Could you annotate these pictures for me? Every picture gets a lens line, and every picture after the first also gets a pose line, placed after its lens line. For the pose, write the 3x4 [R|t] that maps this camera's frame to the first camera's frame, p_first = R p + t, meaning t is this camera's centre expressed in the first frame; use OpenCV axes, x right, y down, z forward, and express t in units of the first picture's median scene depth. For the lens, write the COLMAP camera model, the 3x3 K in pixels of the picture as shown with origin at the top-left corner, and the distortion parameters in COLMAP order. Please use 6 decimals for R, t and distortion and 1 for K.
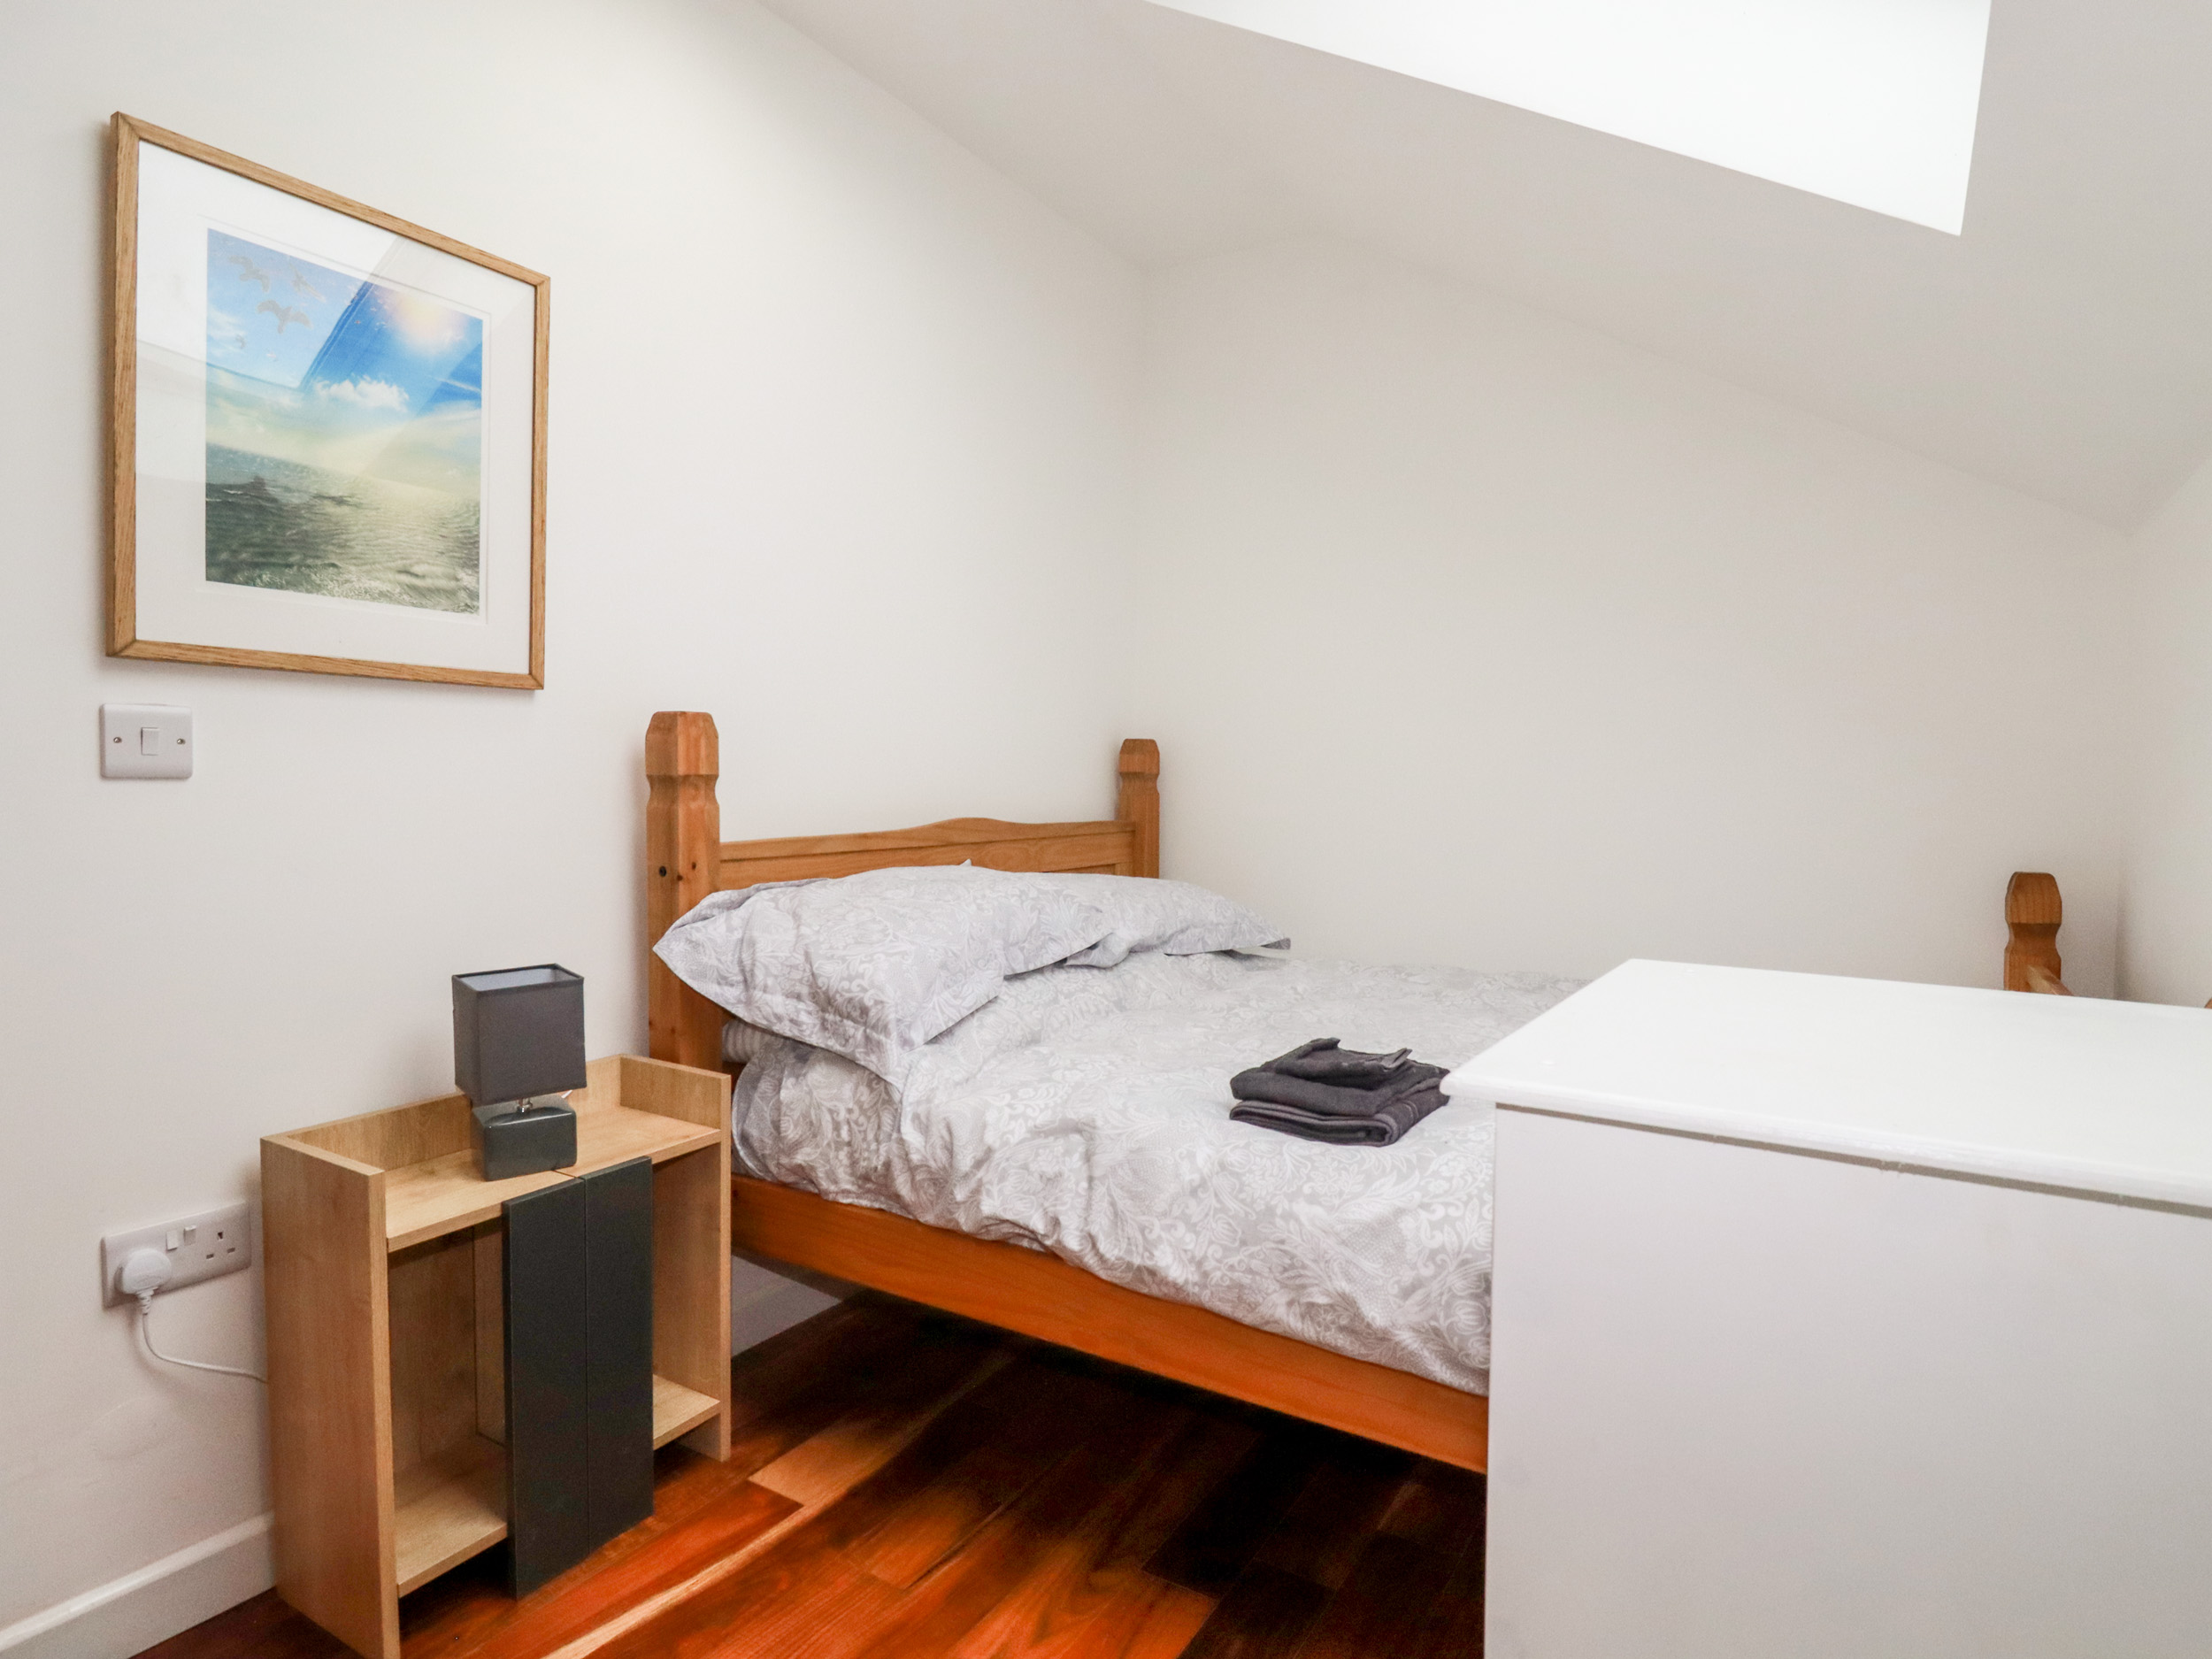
lens RADIAL K [[1229.9, 0, 1192.3], [0, 1229.9, 825.3], [0, 0, 1]] dist [0.003044, -0.015510]
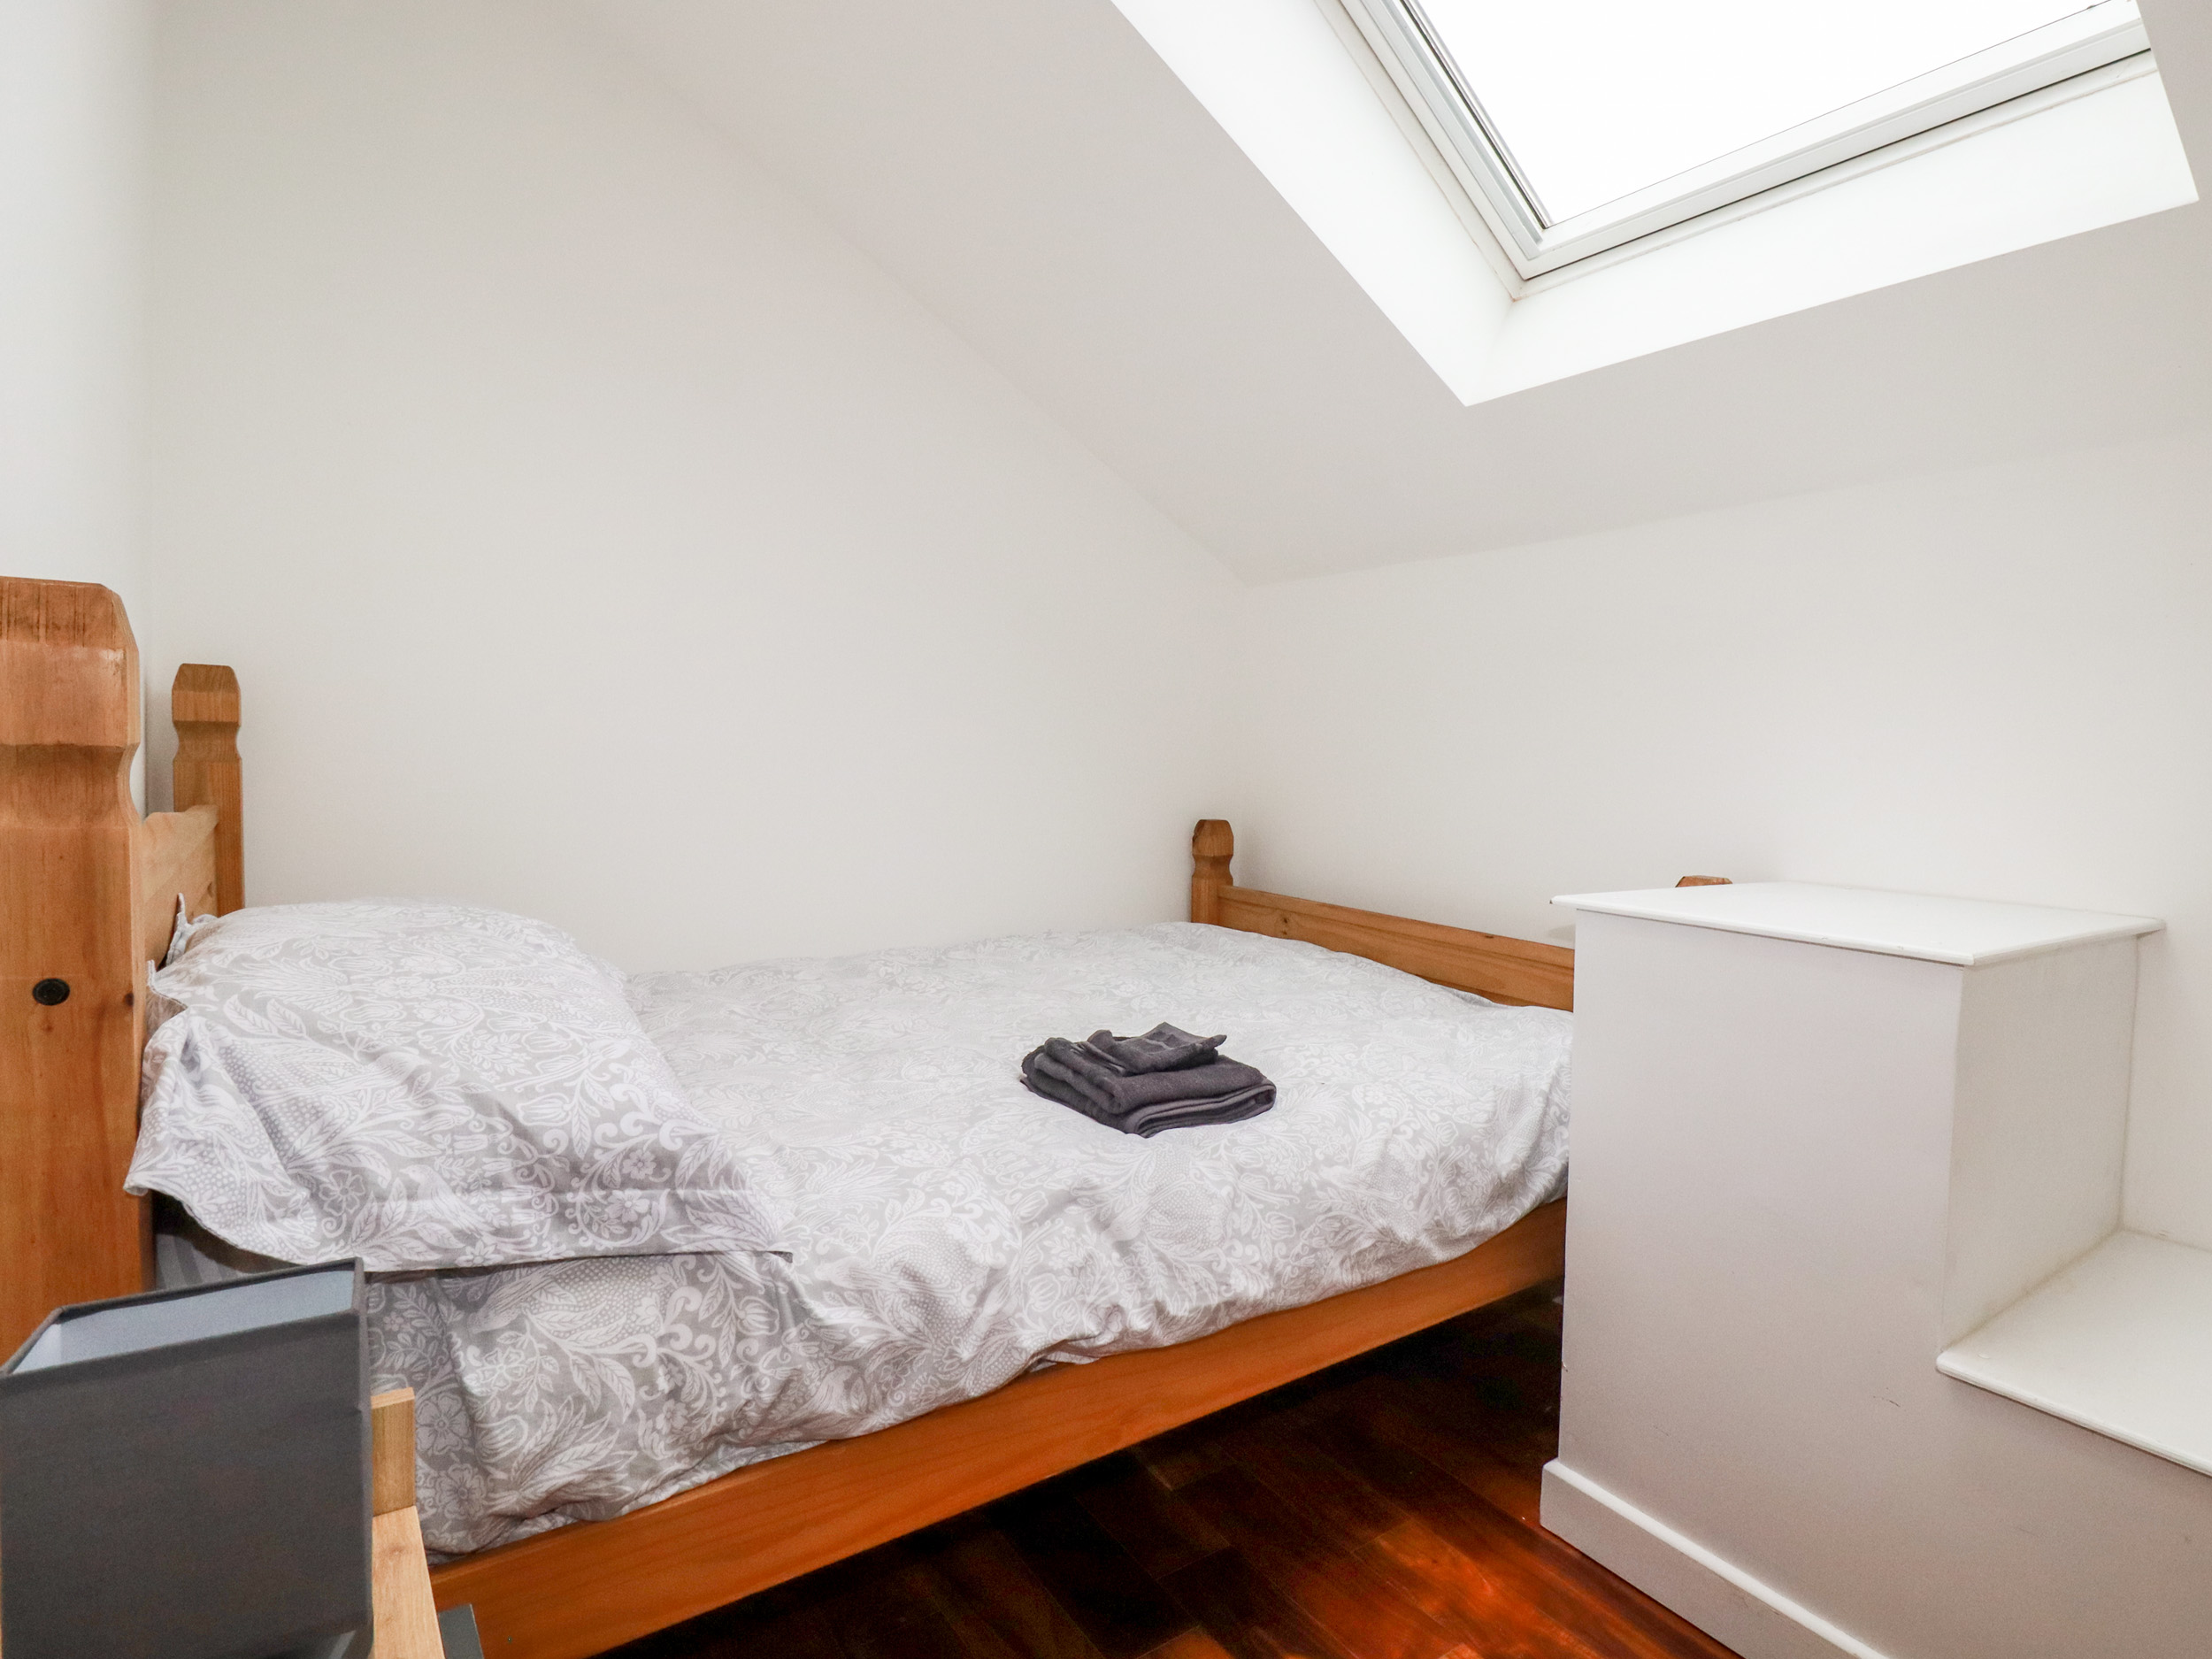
lens RADIAL K [[1170.4, 0, 1349.8], [0, 1170.4, 822.4], [0, 0, 1]] dist [0.001648, -0.012806]
pose [[0.334710, -0.051082, 0.940936, -0.729366], [0.008872, 0.998656, 0.051060, -0.035851], [-0.942279, -0.008742, 0.334713, 0.566188]]
